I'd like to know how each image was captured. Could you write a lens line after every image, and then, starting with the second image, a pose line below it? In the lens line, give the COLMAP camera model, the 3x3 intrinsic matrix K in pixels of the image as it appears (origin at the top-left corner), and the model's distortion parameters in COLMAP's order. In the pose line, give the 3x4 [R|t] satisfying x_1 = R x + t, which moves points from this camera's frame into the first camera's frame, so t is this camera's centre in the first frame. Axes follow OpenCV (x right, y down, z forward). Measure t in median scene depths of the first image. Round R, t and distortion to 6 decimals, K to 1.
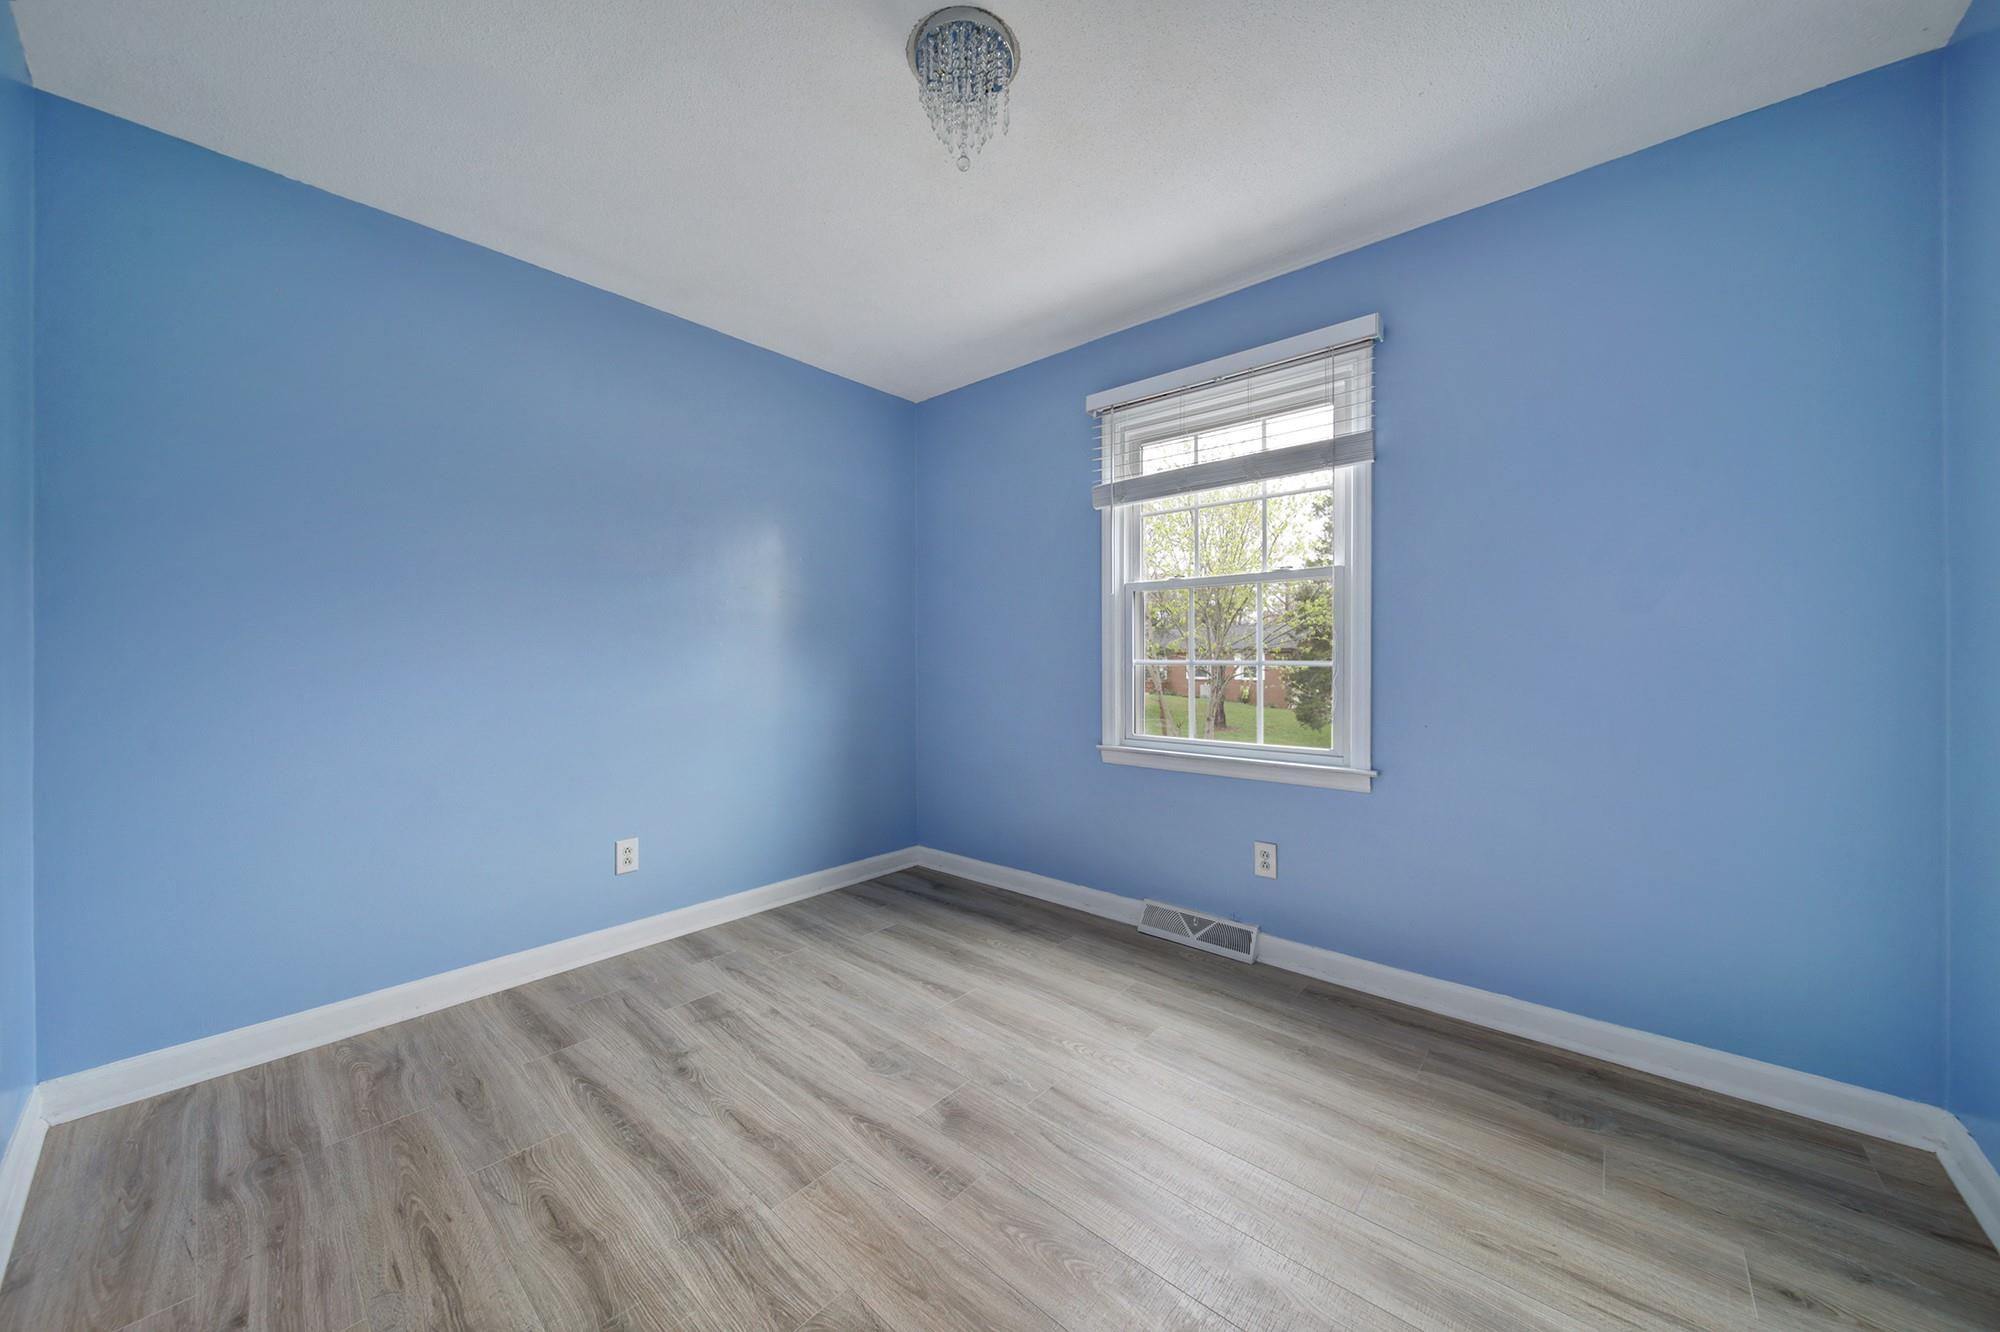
lens RADIAL K [[705.5, 0, 1000.4], [0, 705.5, 653.5], [0, 0, 1]] dist [-0.001518, -0.000460]
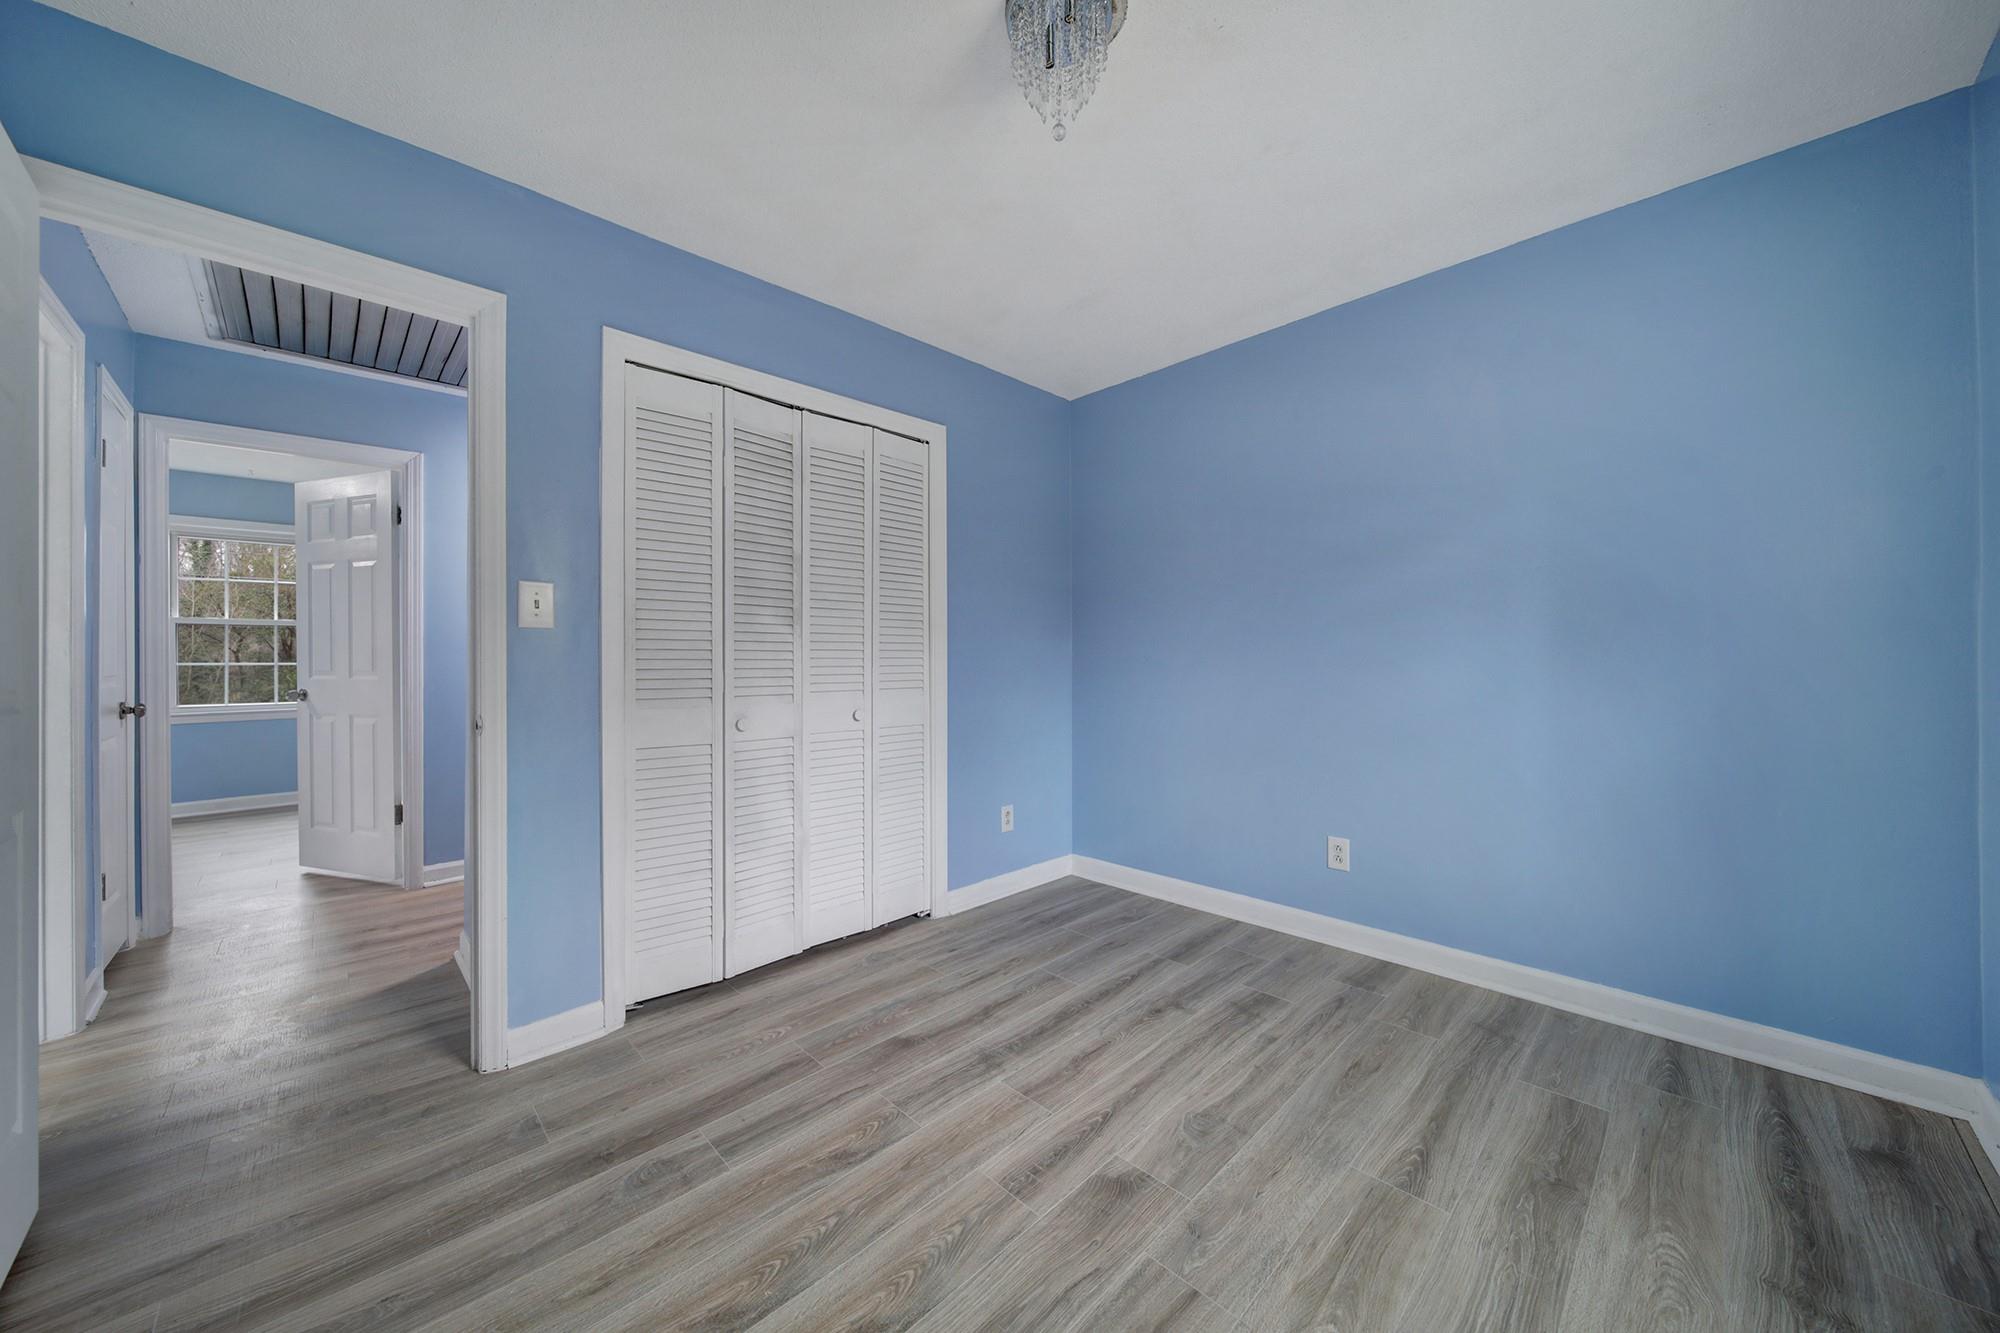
lens RADIAL K [[705.5, 0, 1000.4], [0, 705.5, 654.0], [0, 0, 1]] dist [-0.001518, -0.000460]
pose [[-0.087583, -0.006222, -0.996138, 0.762513], [0.009885, 0.999926, -0.007115, 0.000758], [0.996108, -0.010470, -0.087515, 0.864394]]
